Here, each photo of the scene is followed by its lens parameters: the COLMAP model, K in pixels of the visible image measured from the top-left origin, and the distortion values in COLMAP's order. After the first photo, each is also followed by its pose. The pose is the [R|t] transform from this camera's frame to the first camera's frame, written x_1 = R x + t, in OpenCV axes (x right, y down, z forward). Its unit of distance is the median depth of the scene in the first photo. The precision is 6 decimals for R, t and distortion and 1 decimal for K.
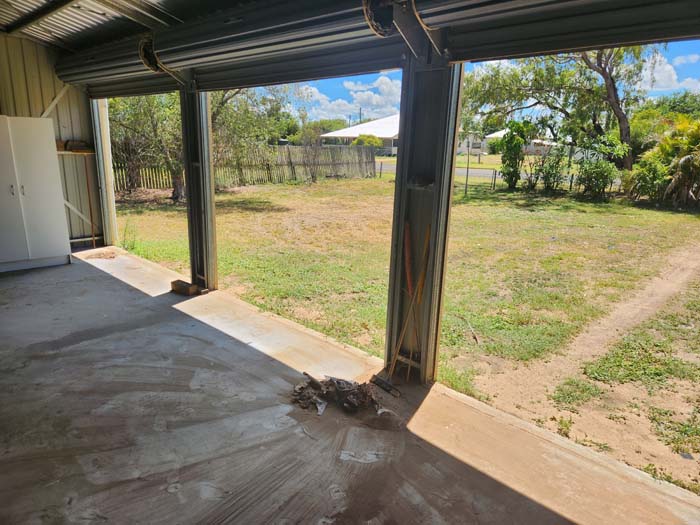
lens RADIAL K [[472.7, 0, 353.2], [0, 472.7, 256.1], [0, 0, 1]] dist [0.052984, -0.032767]
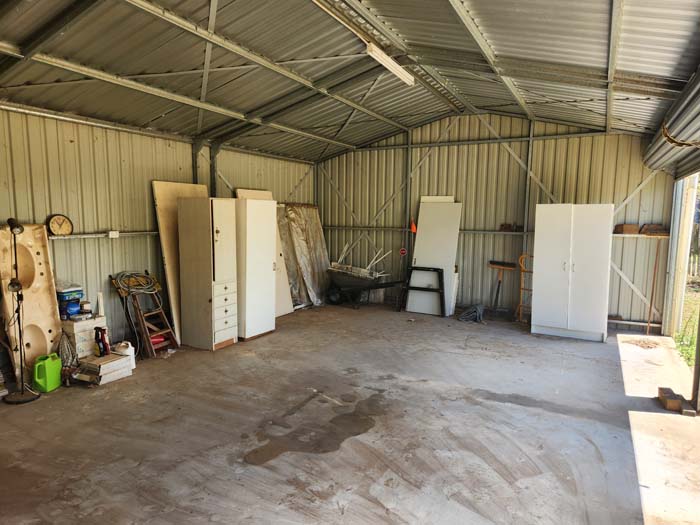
lens RADIAL K [[472.7, 0, 350.5], [0, 472.7, 264.6], [0, 0, 1]] dist [0.052984, -0.032767]
pose [[0.275519, 0.077123, -0.958197, 0.360180], [-0.222642, 0.974793, 0.014440, -0.065921], [0.935158, 0.209356, 0.285745, 0.287654]]
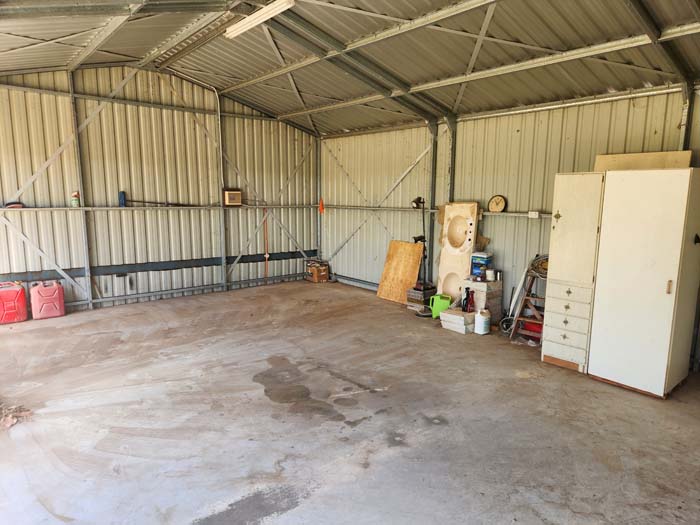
lens RADIAL K [[472.7, 0, 351.5], [0, 472.7, 268.7], [0, 0, 1]] dist [0.052984, -0.032767]
pose [[-0.992554, -0.059507, 0.106281, -0.790796], [-0.013865, 0.922067, 0.386782, -0.373553], [-0.121014, 0.382428, -0.916026, 1.460398]]
